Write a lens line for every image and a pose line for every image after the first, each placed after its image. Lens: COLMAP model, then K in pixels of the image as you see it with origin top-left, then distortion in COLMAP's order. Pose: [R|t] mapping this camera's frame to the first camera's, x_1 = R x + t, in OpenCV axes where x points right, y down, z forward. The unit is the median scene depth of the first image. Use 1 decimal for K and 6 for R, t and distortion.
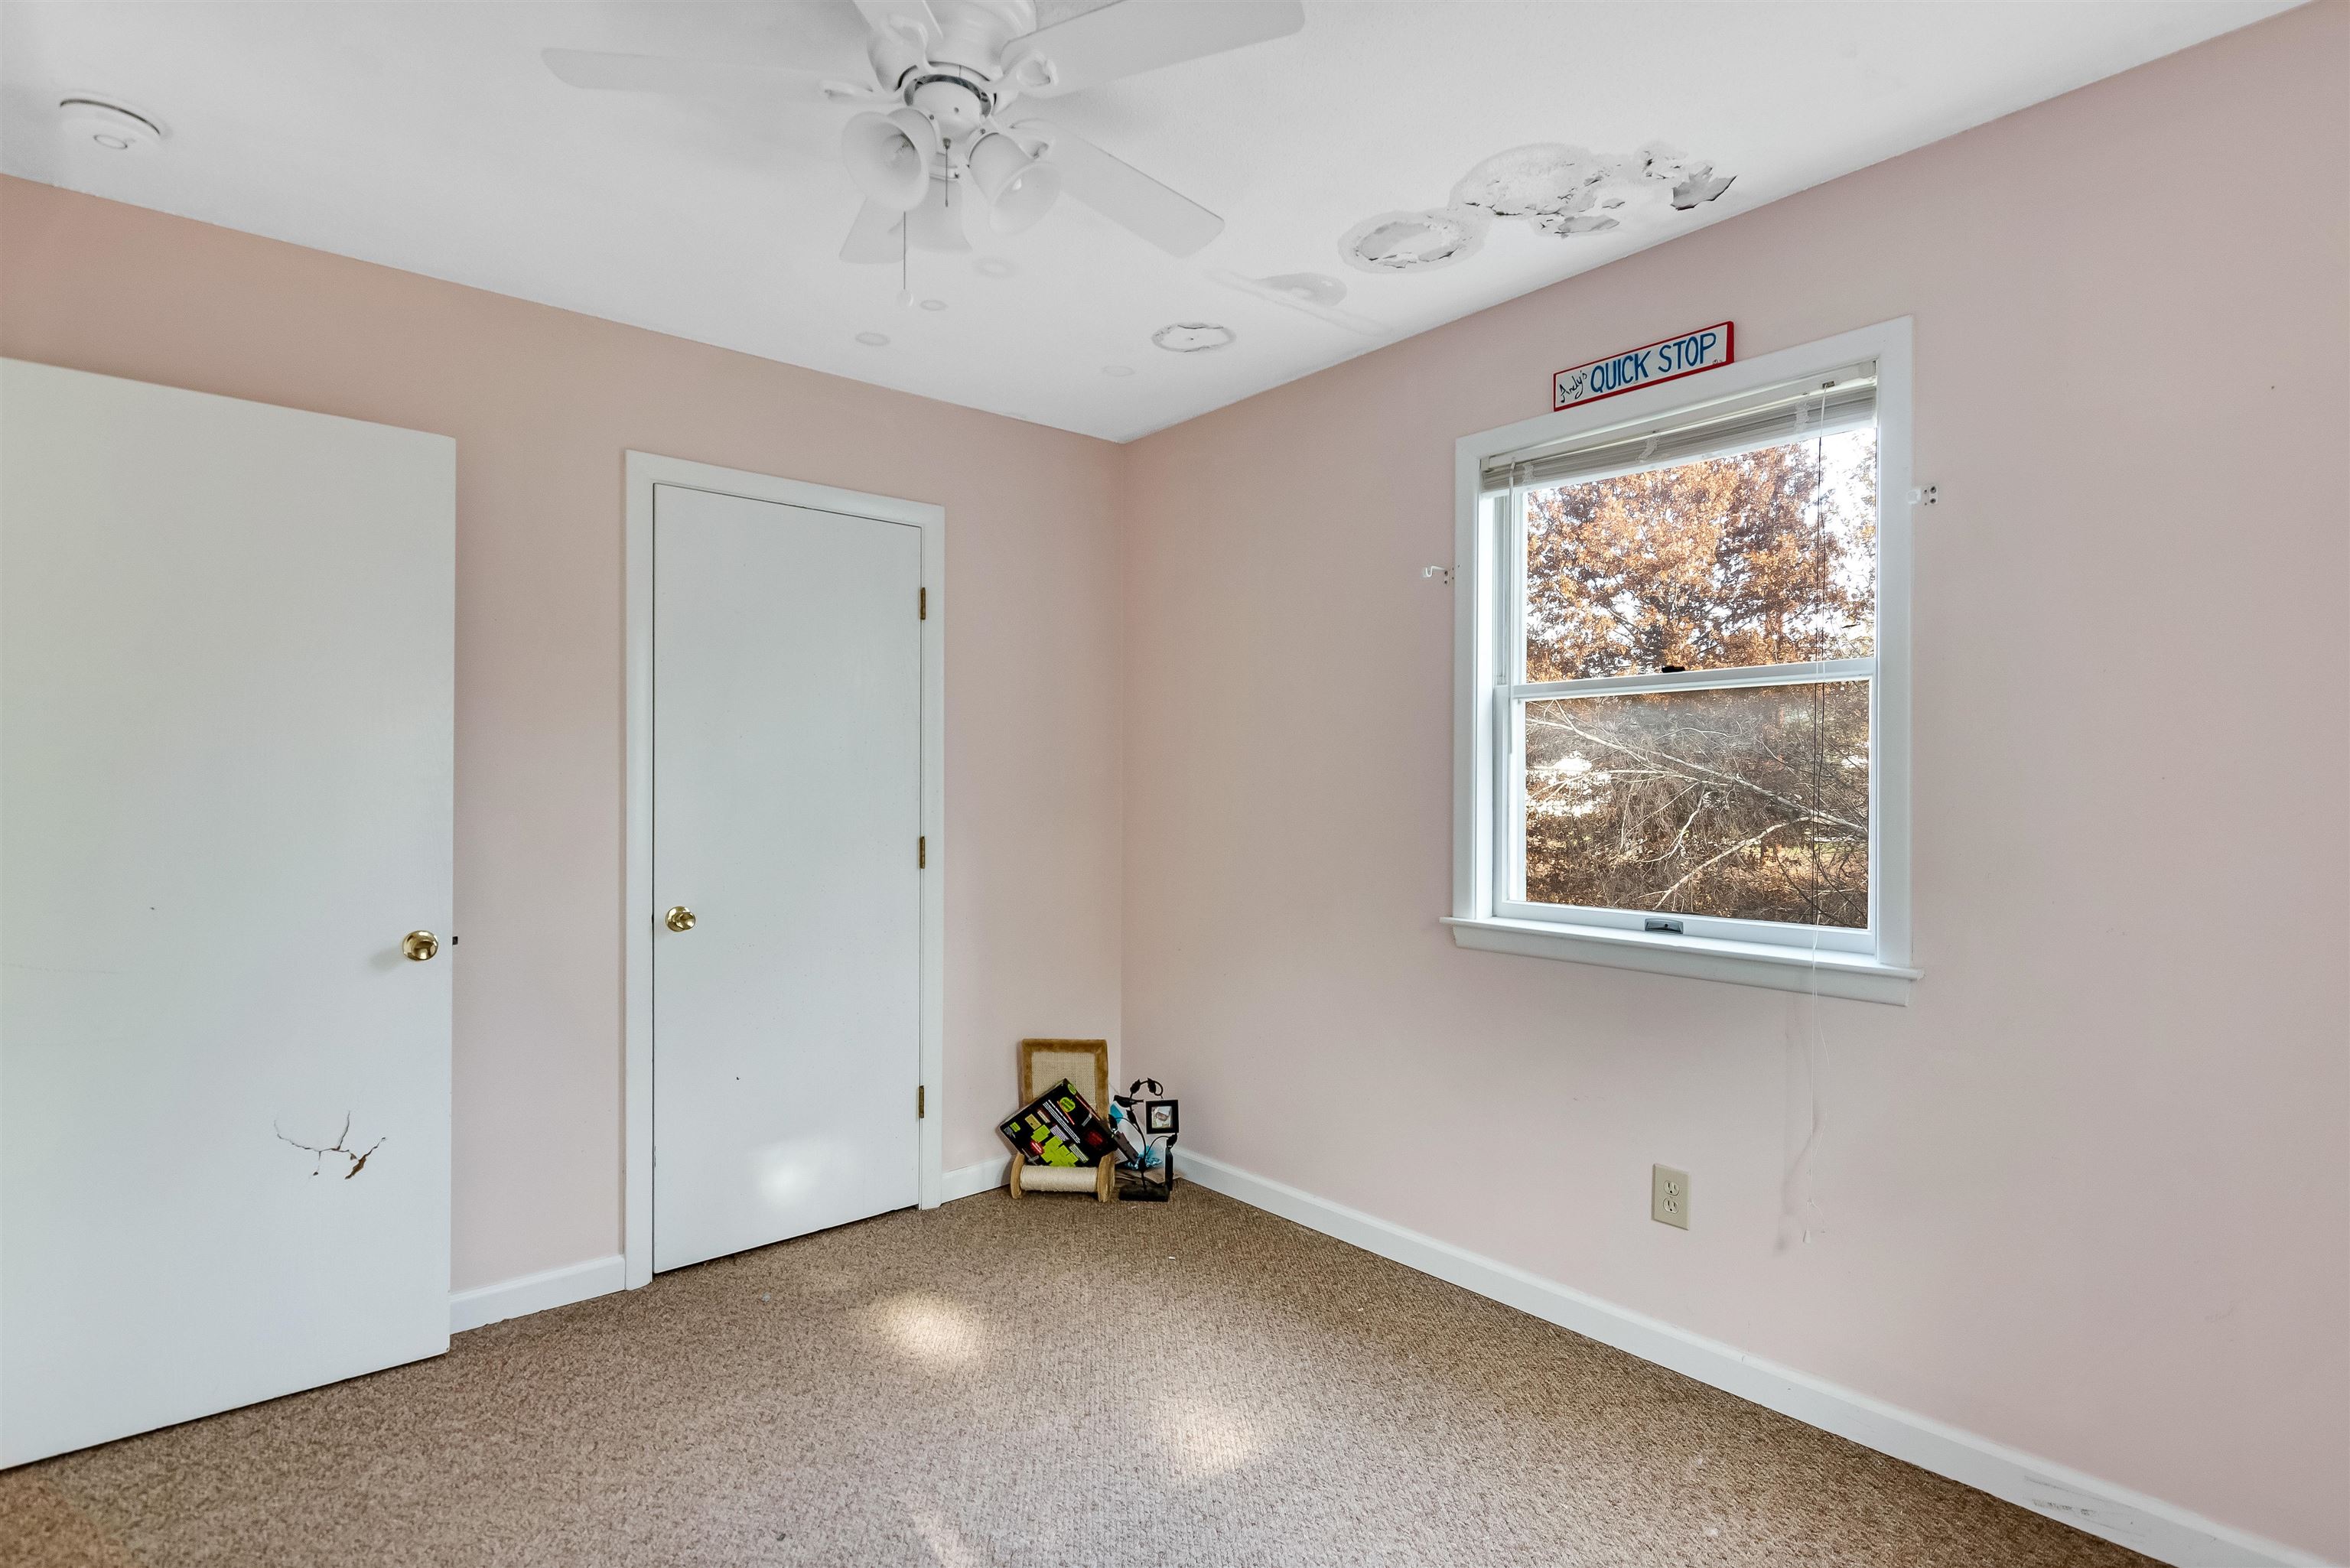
lens RADIAL K [[1135.9, 0, 1175.0], [0, 1135.9, 784.0], [0, 0, 1]] dist [0.000009, -0.001459]
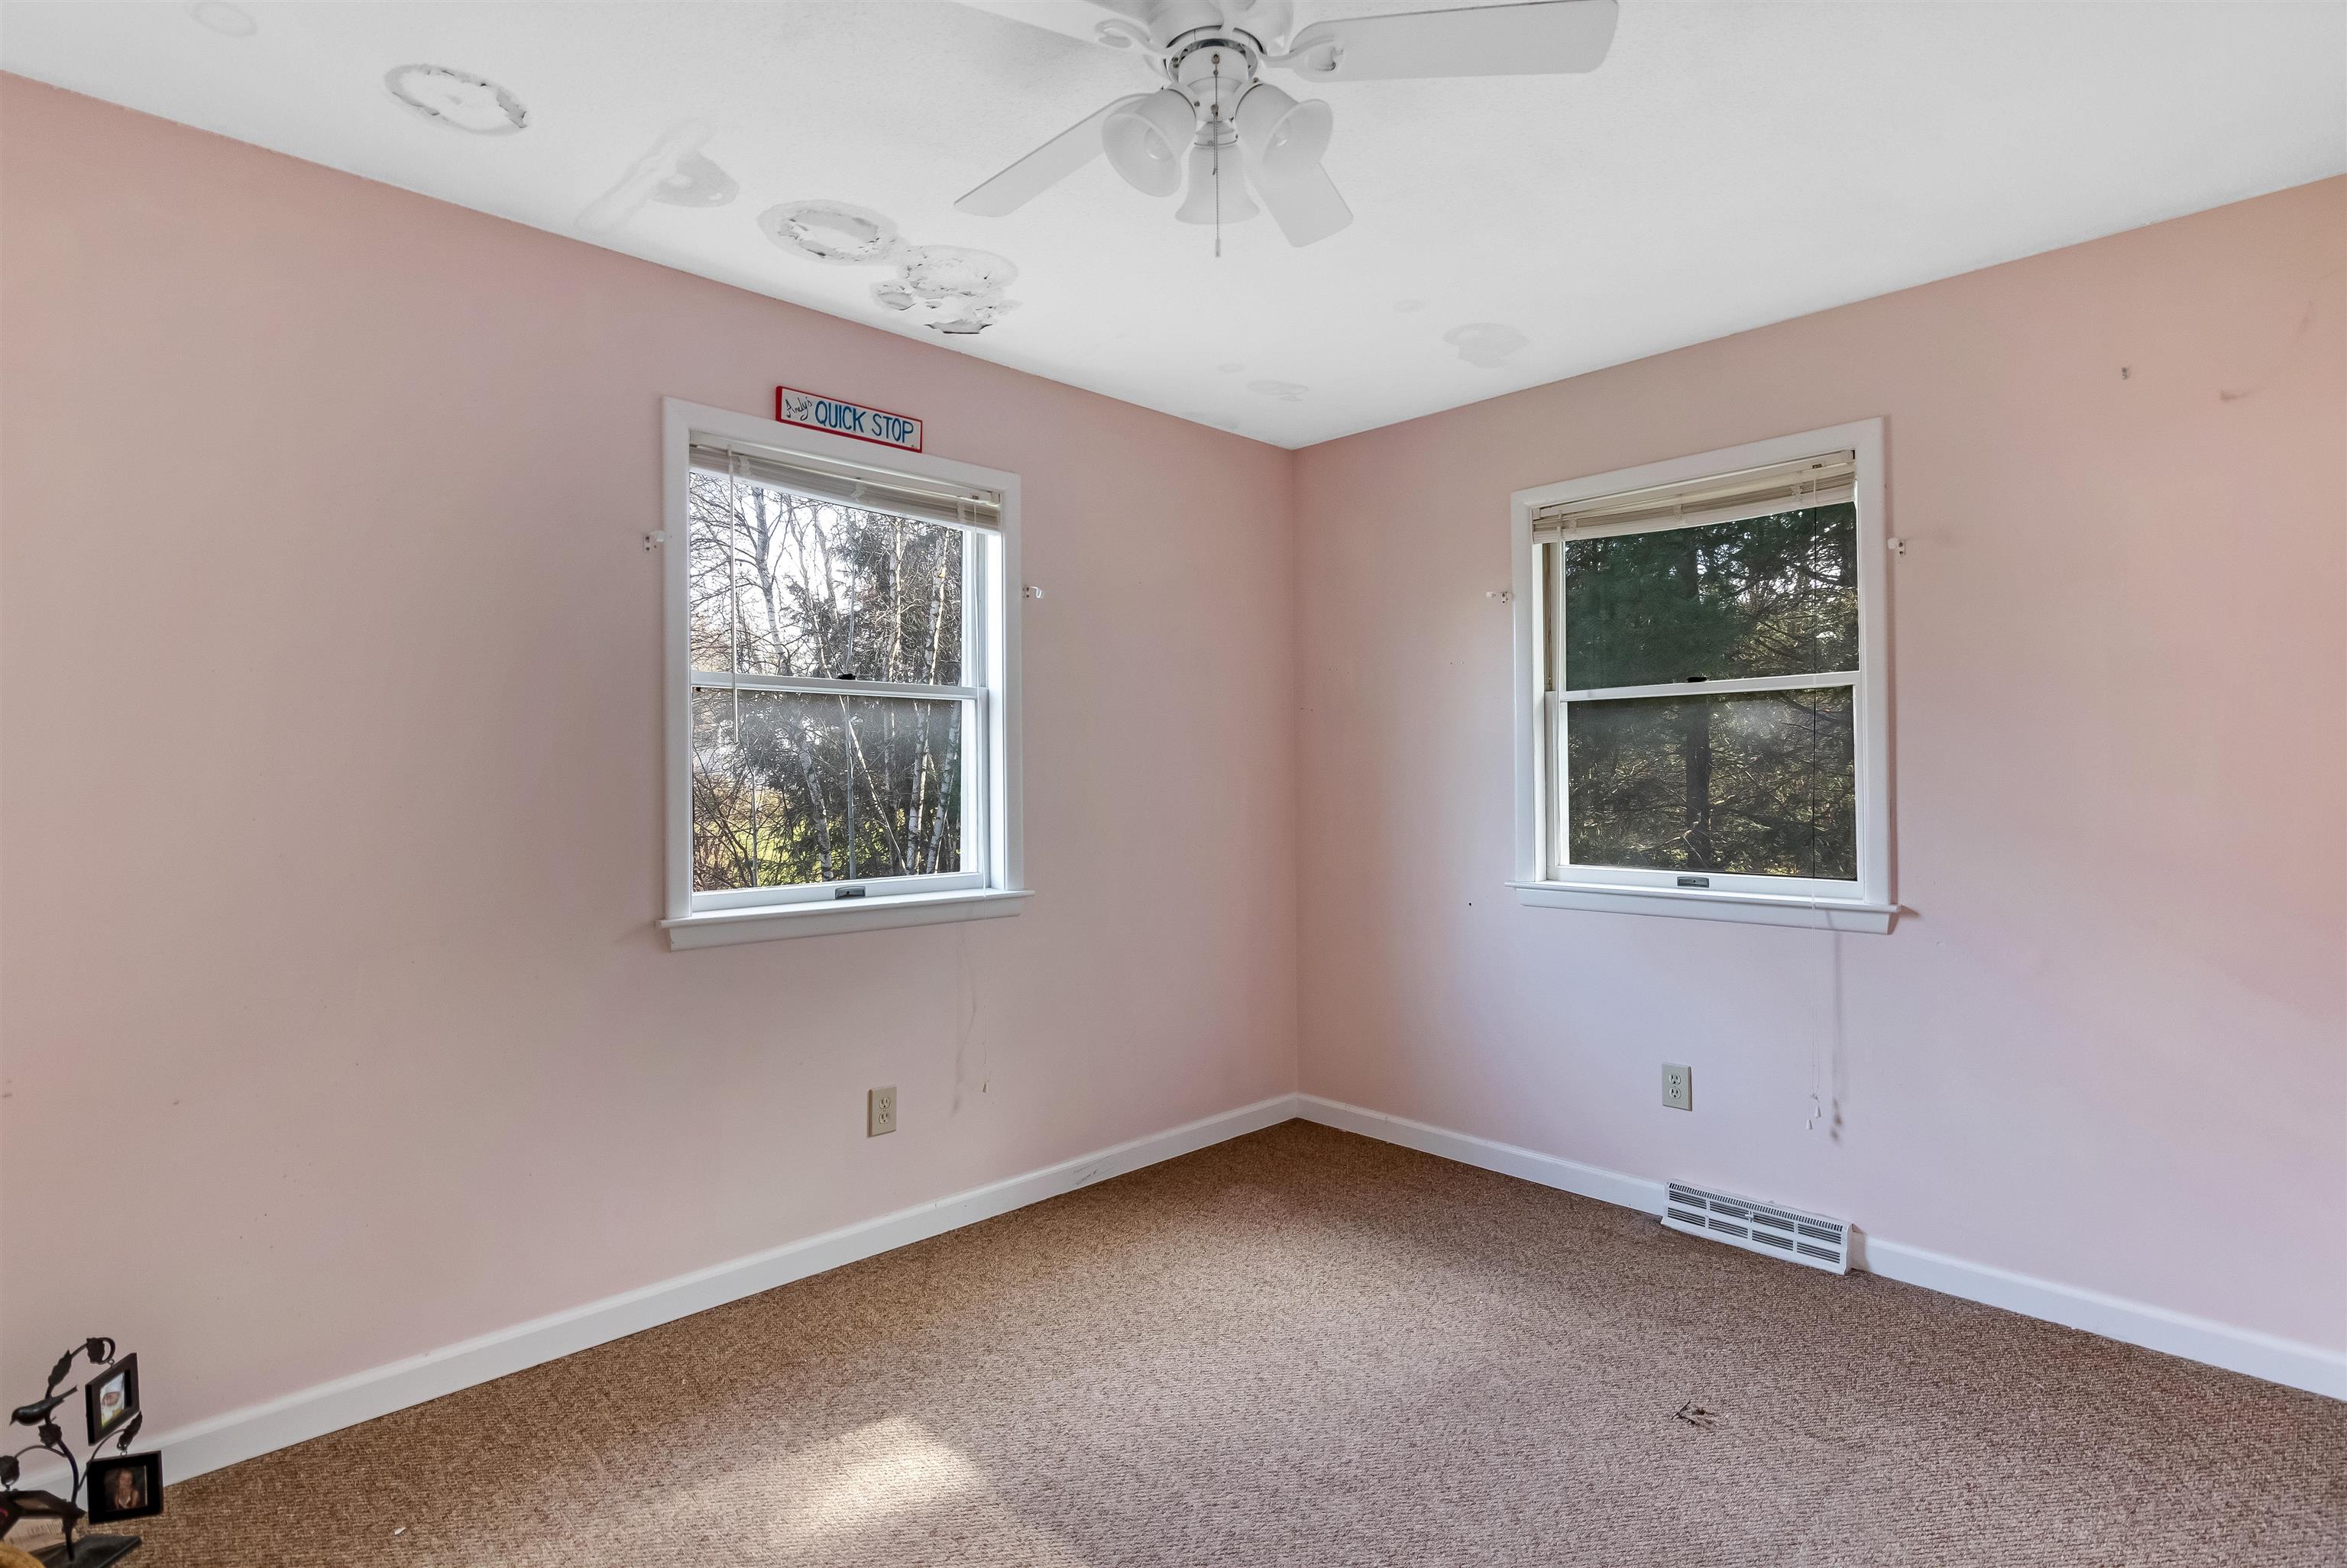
lens RADIAL K [[1139.9, 0, 1171.1], [0, 1139.9, 761.8], [0, 0, 1]] dist [0.001768, 0.000091]
pose [[-0.045078, 0.009520, 0.998938, -0.789130], [0.000825, 0.999955, -0.009493, -0.000456], [-0.998983, 0.000397, -0.045084, 0.727847]]
